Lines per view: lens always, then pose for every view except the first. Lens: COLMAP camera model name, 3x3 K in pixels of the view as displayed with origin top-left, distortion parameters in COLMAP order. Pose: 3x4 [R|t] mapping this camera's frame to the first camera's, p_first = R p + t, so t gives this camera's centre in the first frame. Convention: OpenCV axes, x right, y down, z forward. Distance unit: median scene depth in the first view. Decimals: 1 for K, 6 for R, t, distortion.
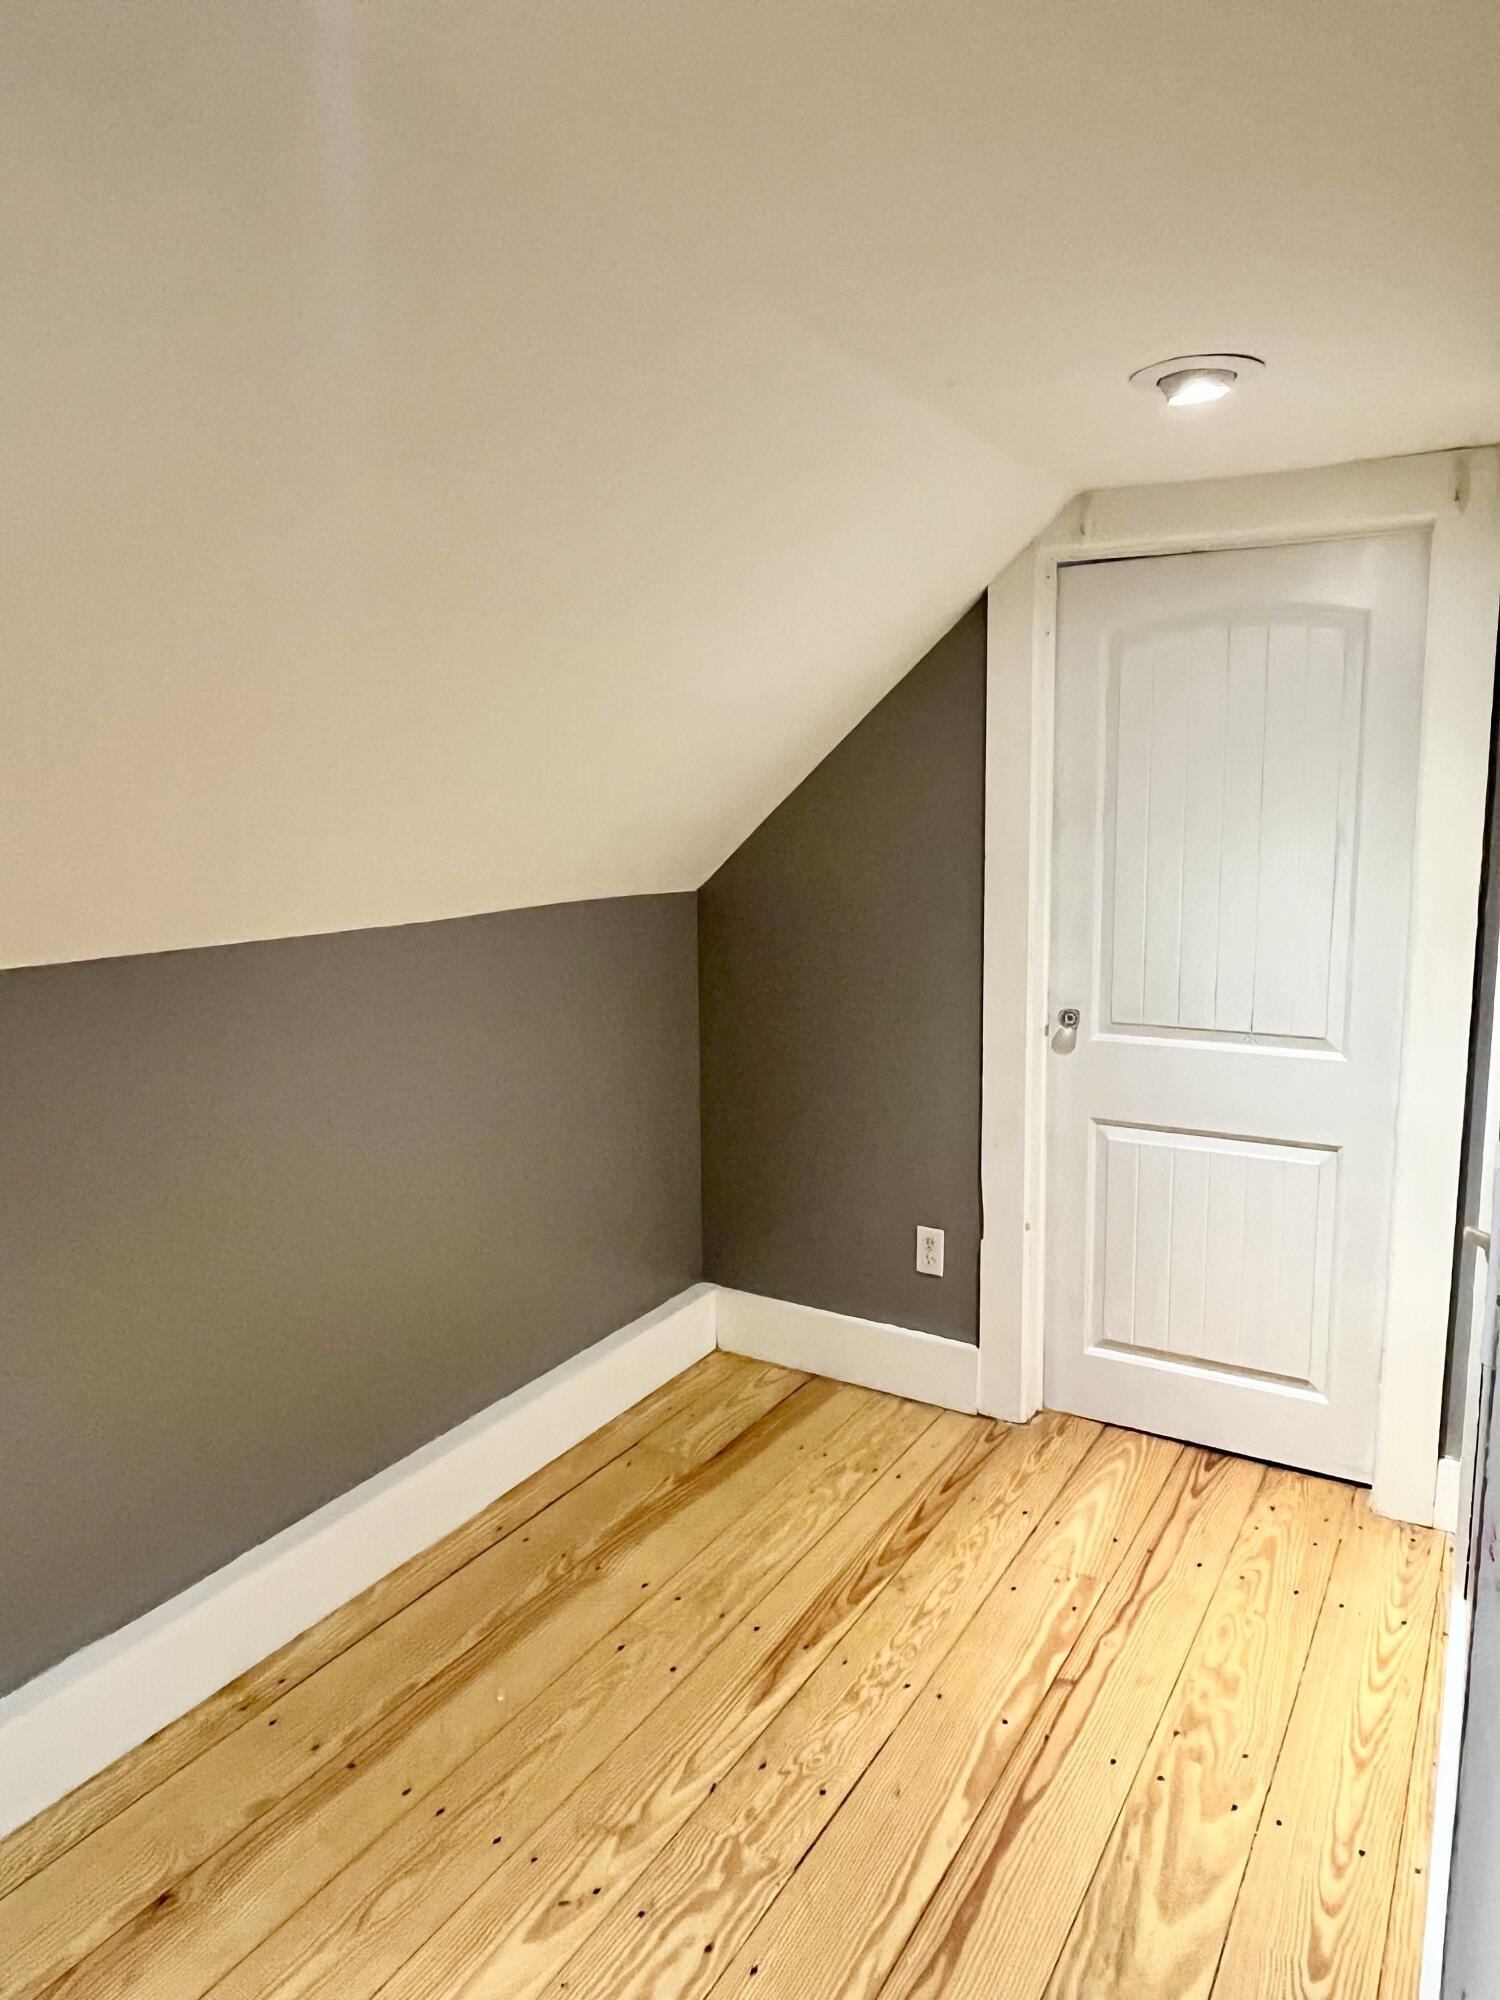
lens RADIAL K [[1342.3, 0, 753.9], [0, 1342.3, 973.2], [0, 0, 1]] dist [0.001115, -0.001606]
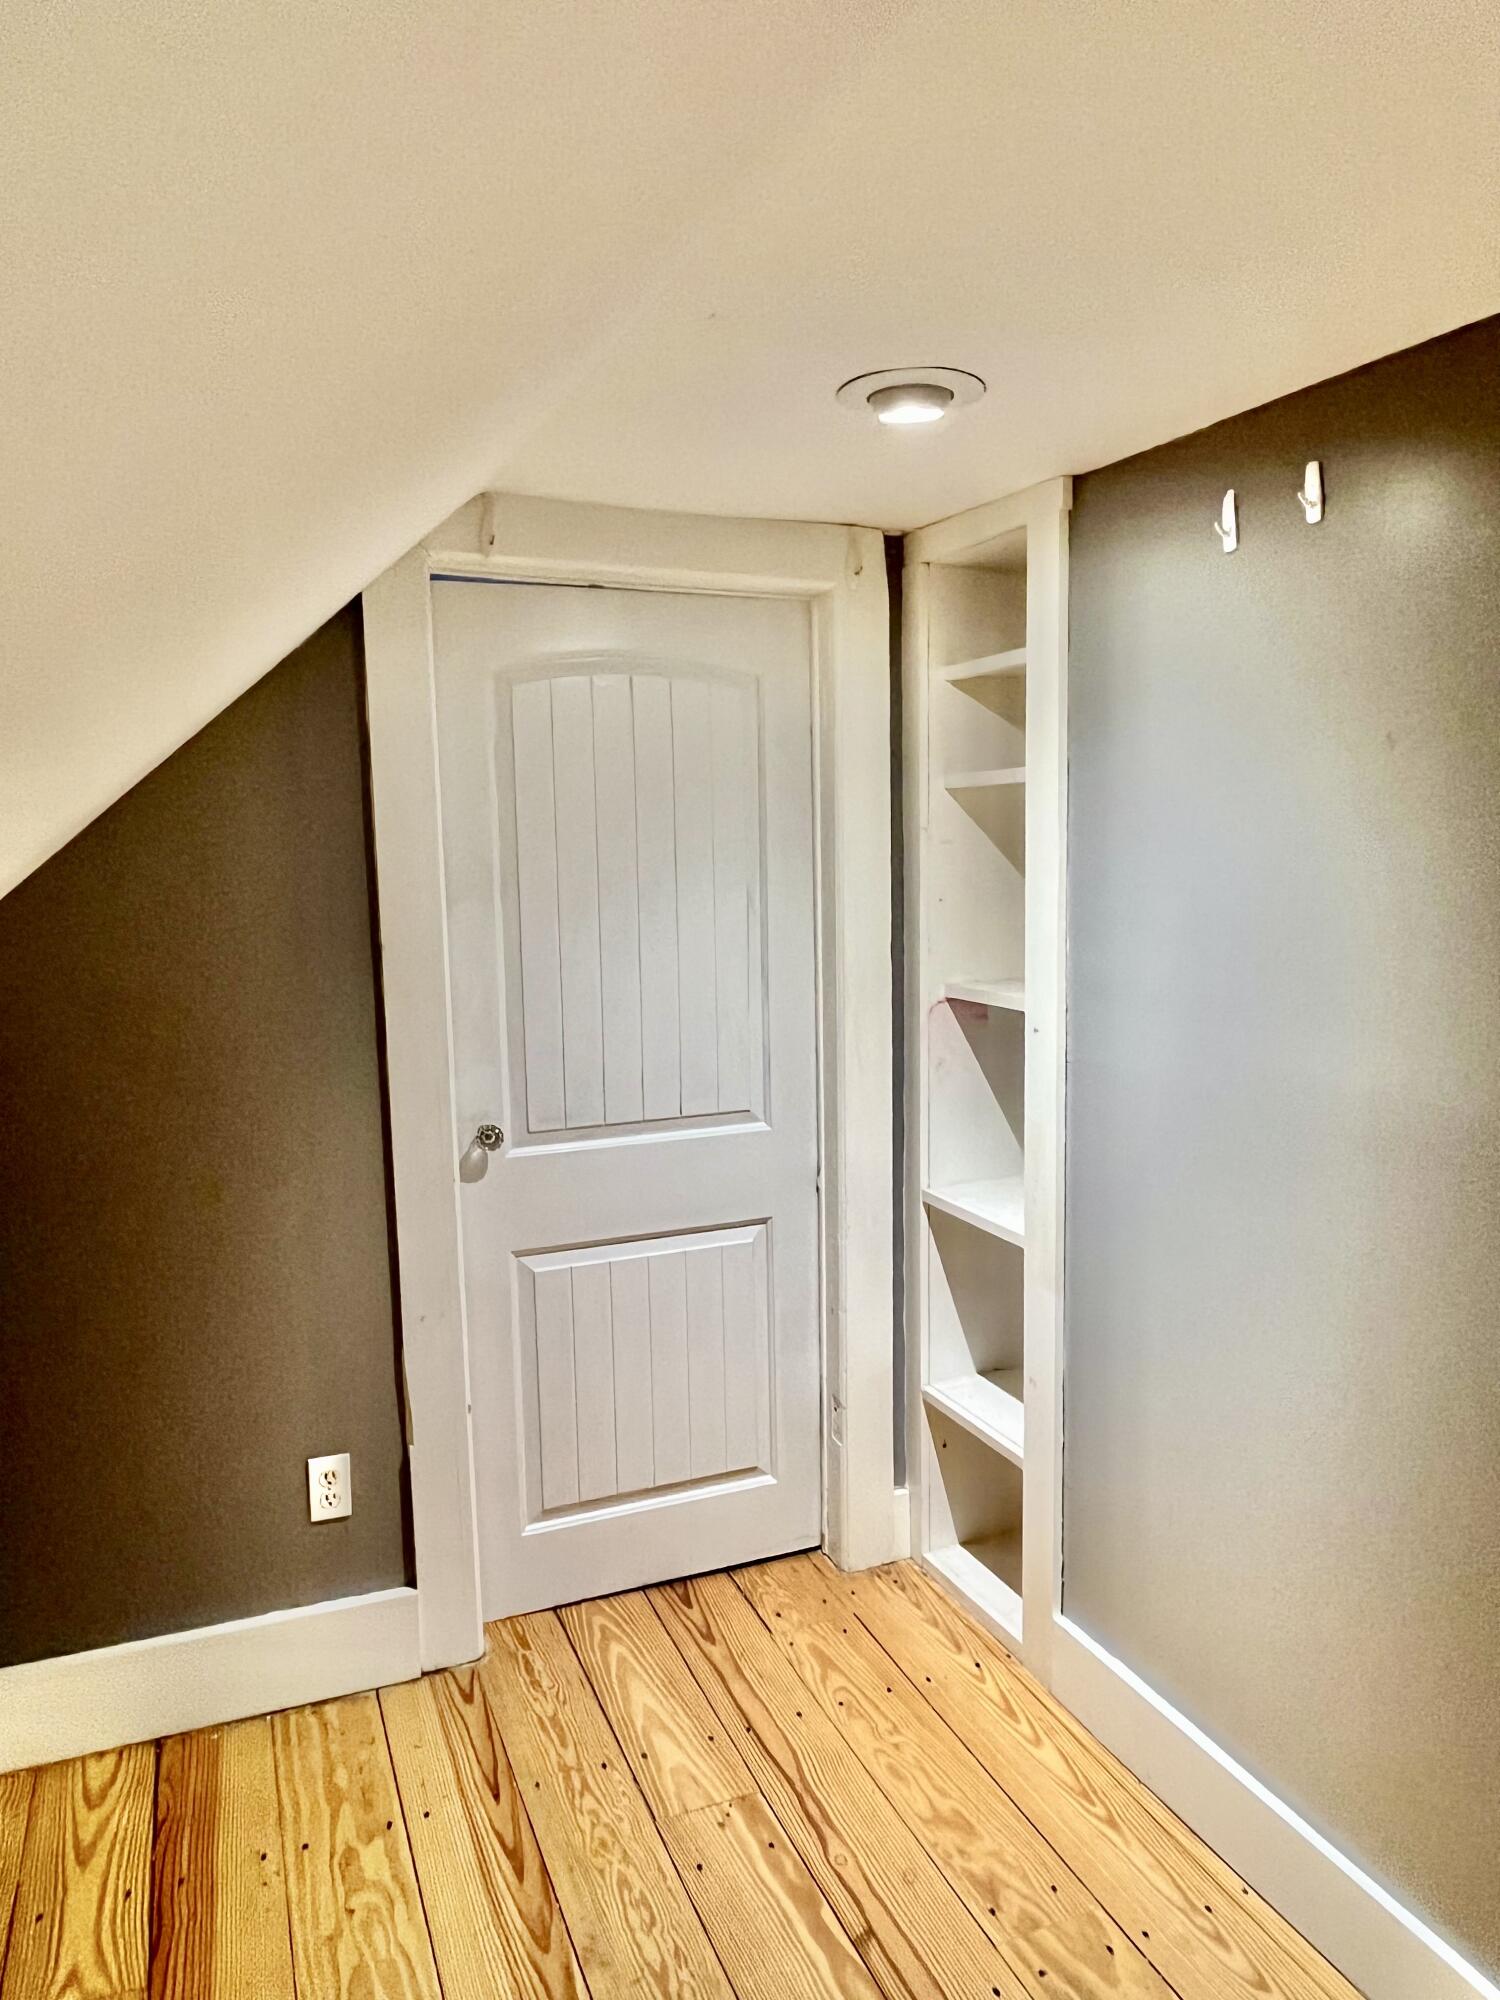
lens RADIAL K [[1342.3, 0, 753.9], [0, 1342.3, 973.2], [0, 0, 1]] dist [0.001115, -0.001606]
pose [[0.600594, -0.085622, 0.794956, -0.325442], [0.114580, 0.993204, 0.020409, -0.067104], [-0.791301, 0.078828, 0.606324, 0.399657]]
